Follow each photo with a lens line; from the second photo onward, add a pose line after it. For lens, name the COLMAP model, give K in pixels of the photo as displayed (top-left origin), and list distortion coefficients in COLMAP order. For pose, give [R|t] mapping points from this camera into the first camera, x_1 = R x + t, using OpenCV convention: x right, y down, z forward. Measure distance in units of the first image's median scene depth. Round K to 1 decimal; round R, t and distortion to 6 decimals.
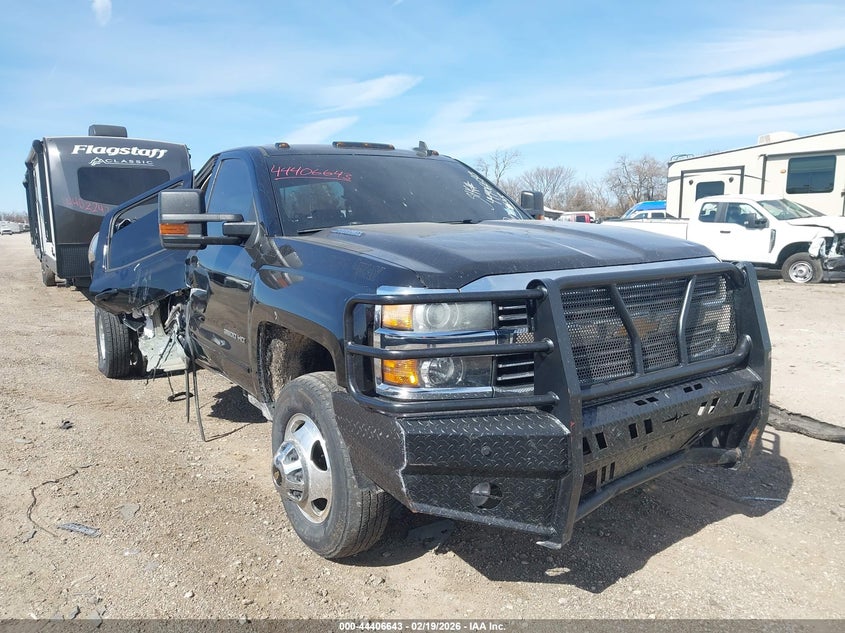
lens RADIAL K [[687.7, 0, 422.7], [0, 687.7, 317.6], [0, 0, 1]] dist [0.032713, -0.000487]
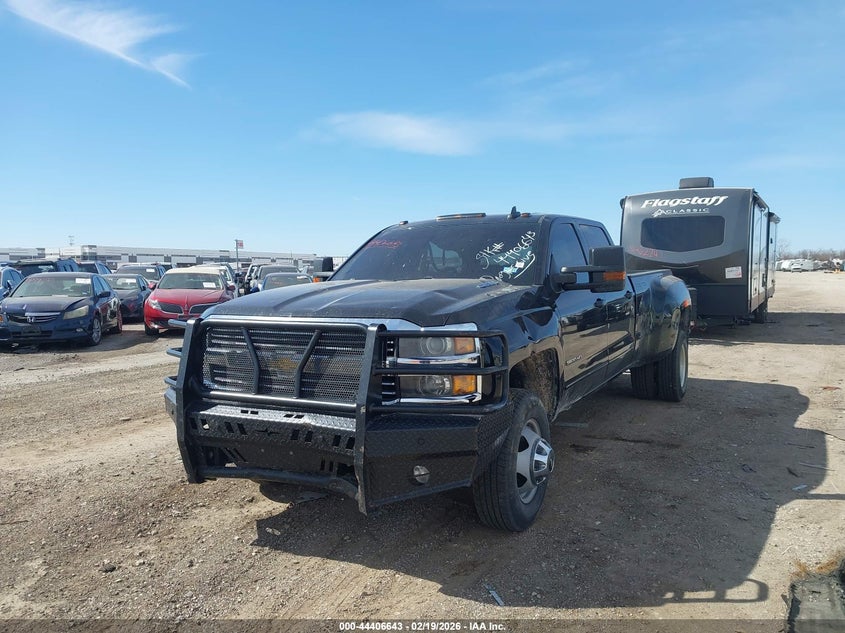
lens RADIAL K [[687.7, 0, 422.5], [0, 687.7, 316.7], [0, 0, 1]] dist [0.032713, -0.000487]
pose [[0.441570, 0.075114, -0.894077, 0.385336], [-0.122286, 0.992229, 0.022965, -0.032300], [0.888854, 0.099193, 0.447324, 0.153963]]
